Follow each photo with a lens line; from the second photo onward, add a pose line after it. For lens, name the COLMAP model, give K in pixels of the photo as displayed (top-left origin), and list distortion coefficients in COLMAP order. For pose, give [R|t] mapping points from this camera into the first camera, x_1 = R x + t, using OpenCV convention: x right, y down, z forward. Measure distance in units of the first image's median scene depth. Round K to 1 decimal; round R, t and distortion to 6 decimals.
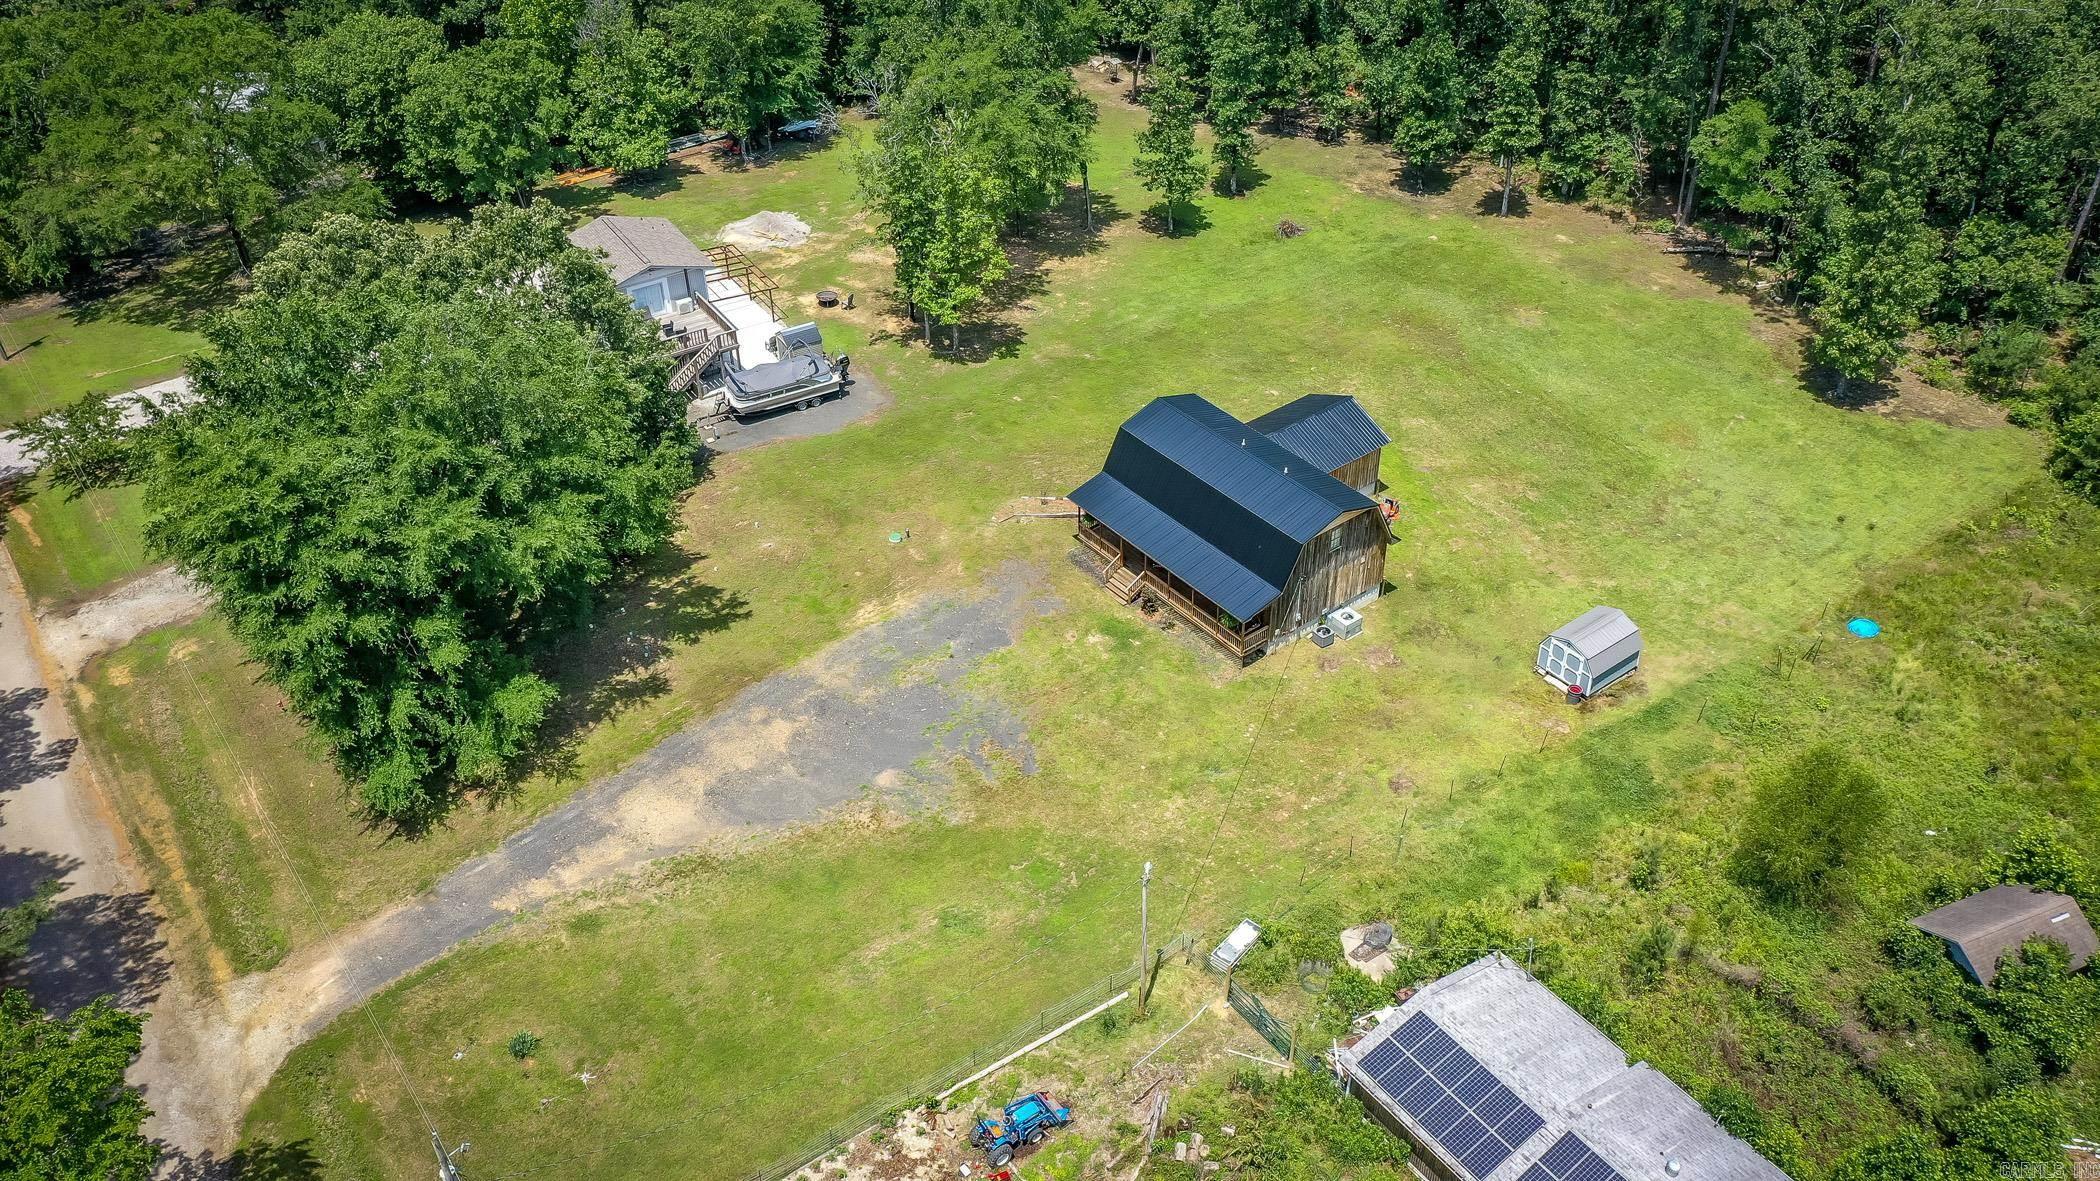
lens RADIAL K [[1677.6, 0, 1050.0], [0, 1677.6, 590.5], [0, 0, 1]] dist [0.020376, 0.009666]
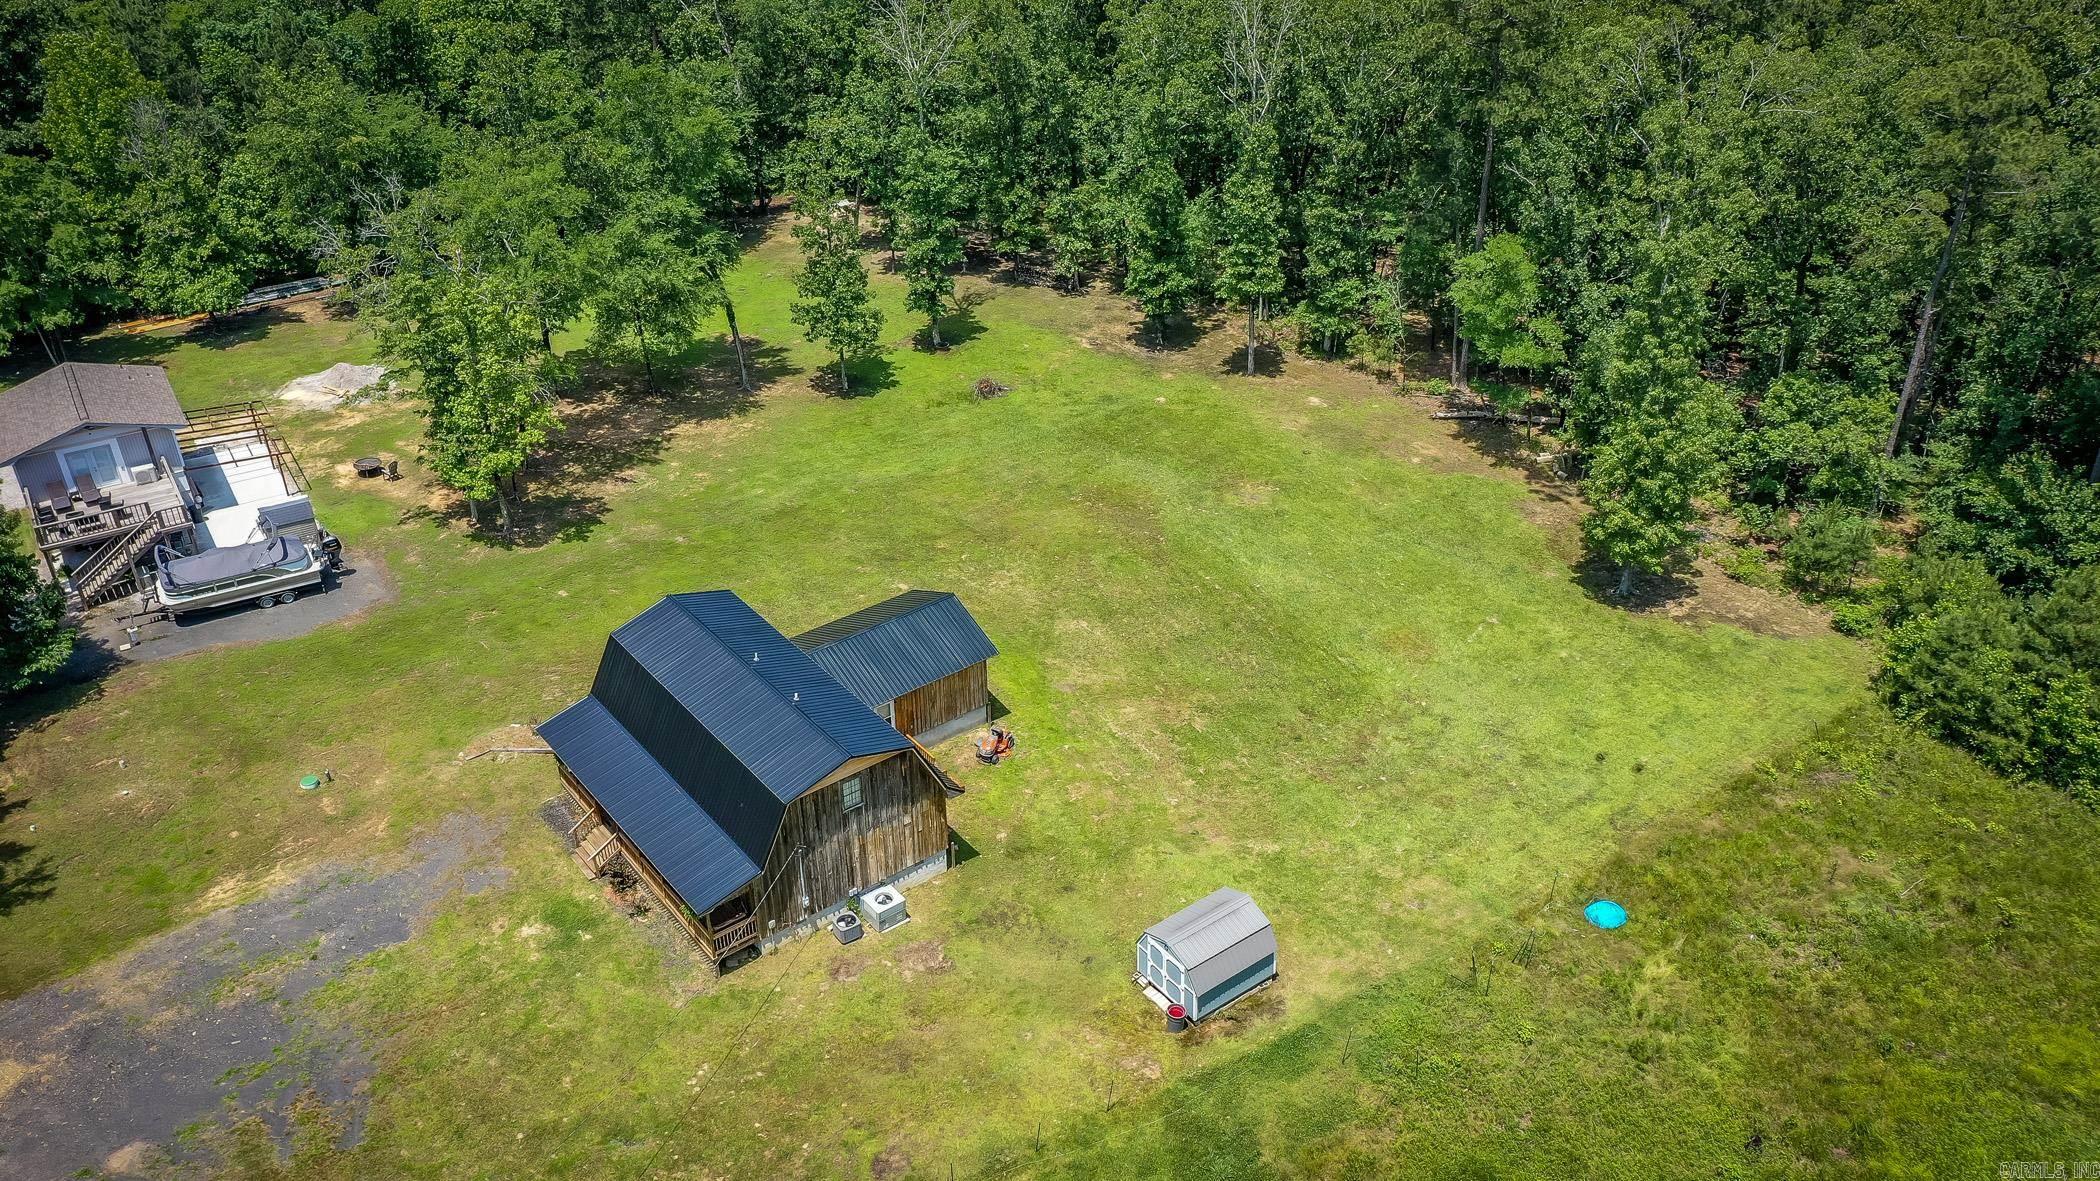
lens RADIAL K [[1677.6, 0, 1050.0], [0, 1677.6, 590.5], [0, 0, 1]] dist [0.020376, 0.009666]
pose [[0.999992, 0.003718, 0.001267, 0.214374], [-0.003561, 0.994255, -0.106975, -0.034262], [-0.001658, 0.106970, 0.994261, 0.232668]]
